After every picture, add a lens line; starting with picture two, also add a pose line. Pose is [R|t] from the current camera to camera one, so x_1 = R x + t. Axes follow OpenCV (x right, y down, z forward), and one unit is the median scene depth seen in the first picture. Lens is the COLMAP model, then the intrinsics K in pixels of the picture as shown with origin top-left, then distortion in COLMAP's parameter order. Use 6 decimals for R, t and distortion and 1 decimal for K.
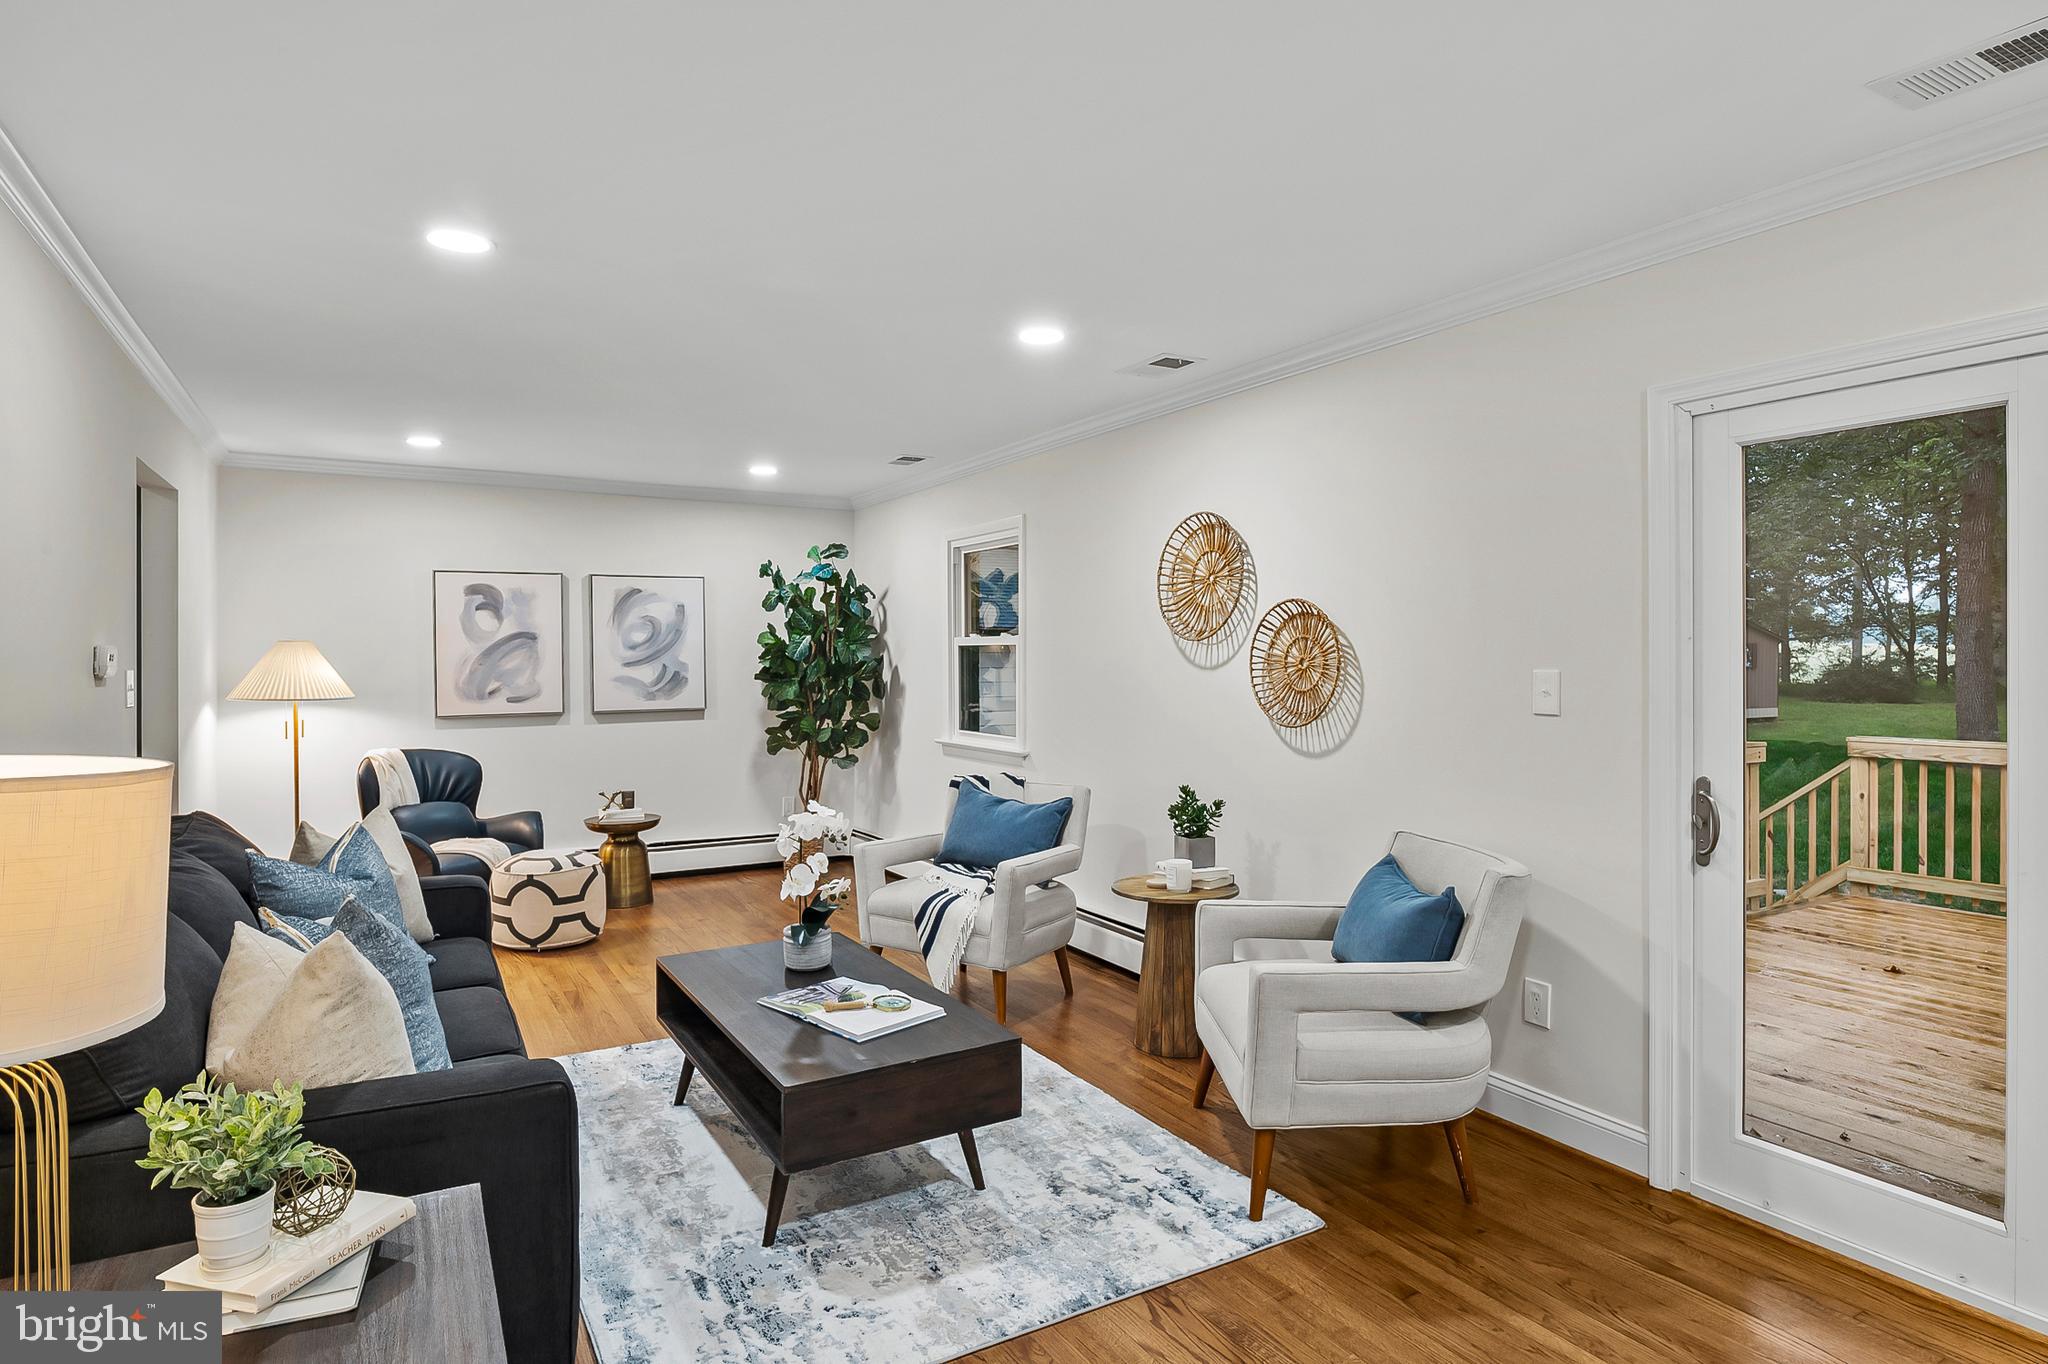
lens RADIAL K [[1111.1, 0, 1020.2], [0, 1111.1, 674.1], [0, 0, 1]] dist [-0.013215, -0.000443]
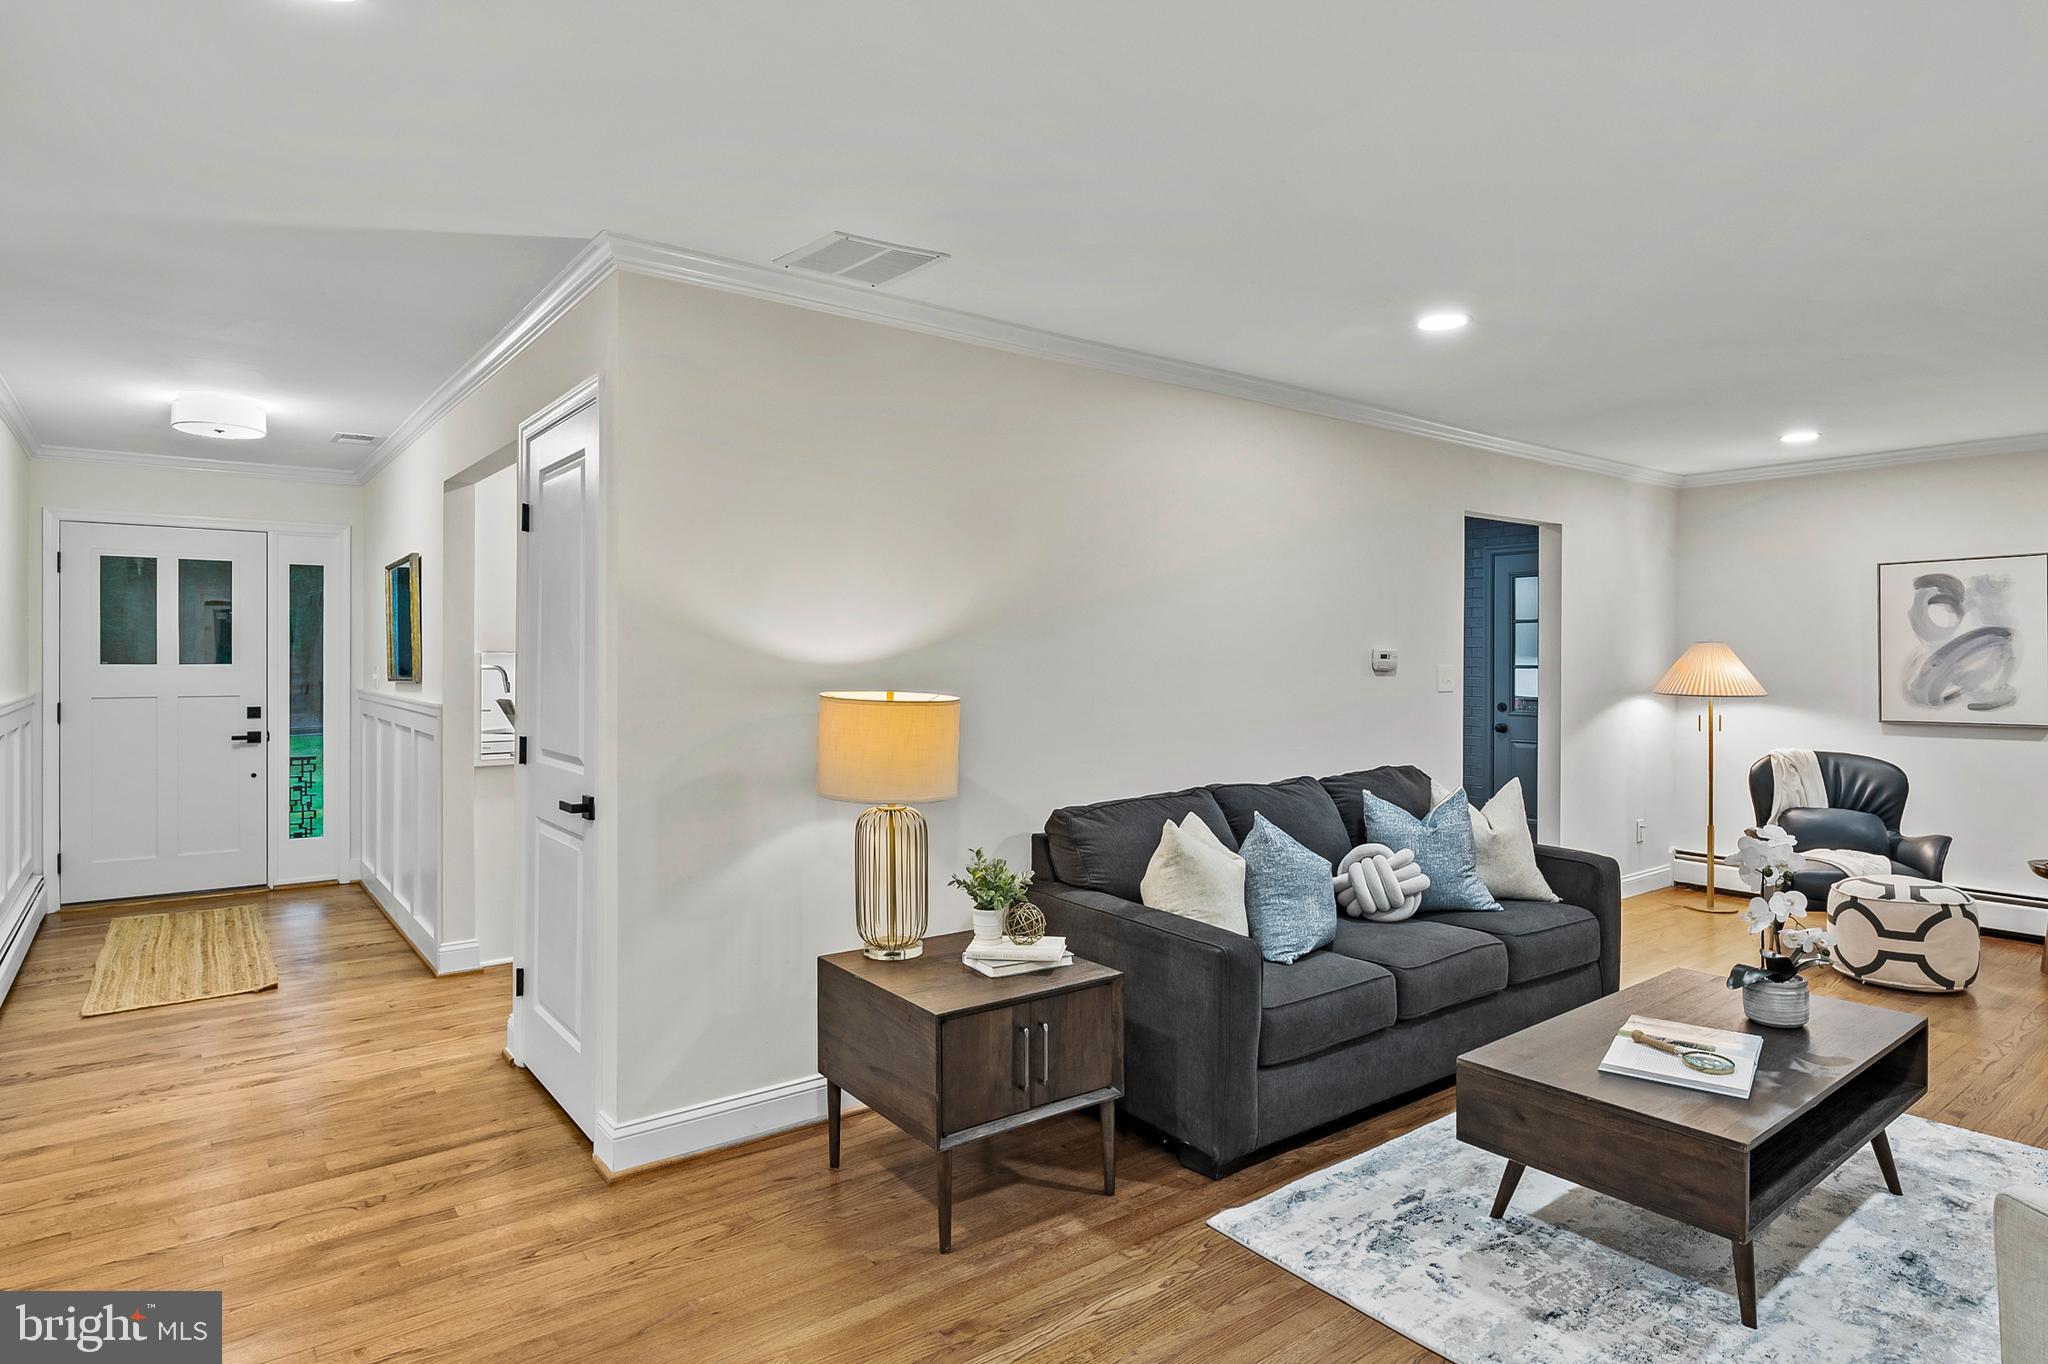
lens RADIAL K [[1111.1, 0, 1012.6], [0, 1111.1, 664.4], [0, 0, 1]] dist [-0.013215, -0.000443]
pose [[0.109673, 0.005113, -0.993955, 0.302816], [-0.014362, 0.999891, 0.003559, -0.001898], [0.993864, 0.013885, 0.109735, 0.168919]]
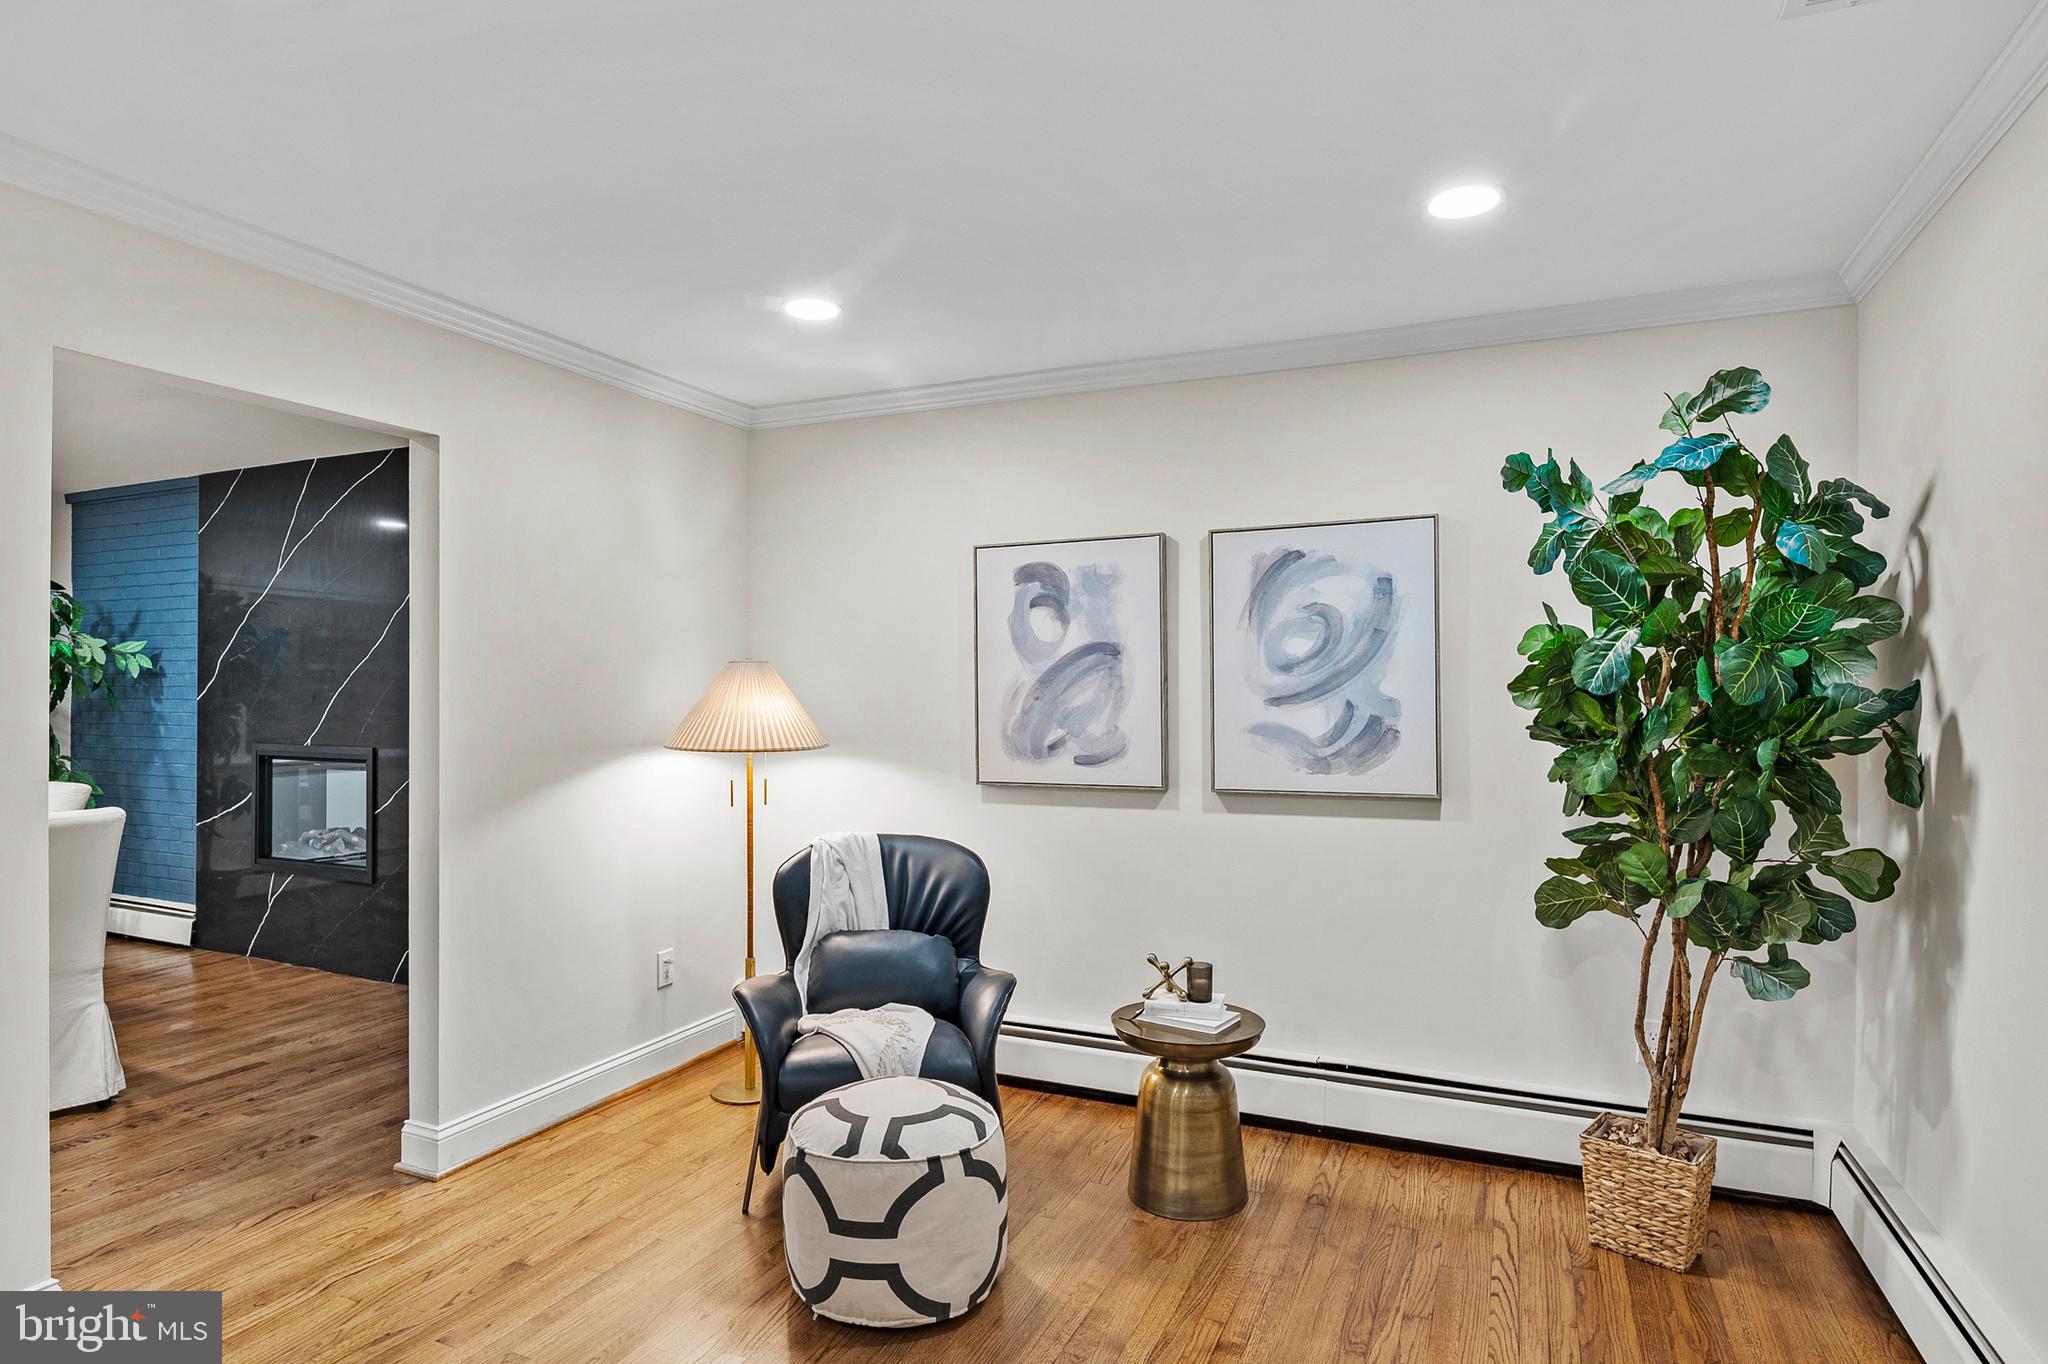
lens RADIAL K [[1111.1, 0, 1014.9], [0, 1111.1, 690.2], [0, 0, 1]] dist [-0.013215, -0.000443]
pose [[0.575919, 0.000682, -0.817507, -0.006924], [-0.014070, 0.999860, -0.009078, -0.007538], [0.817386, 0.016731, 0.575847, 0.639233]]
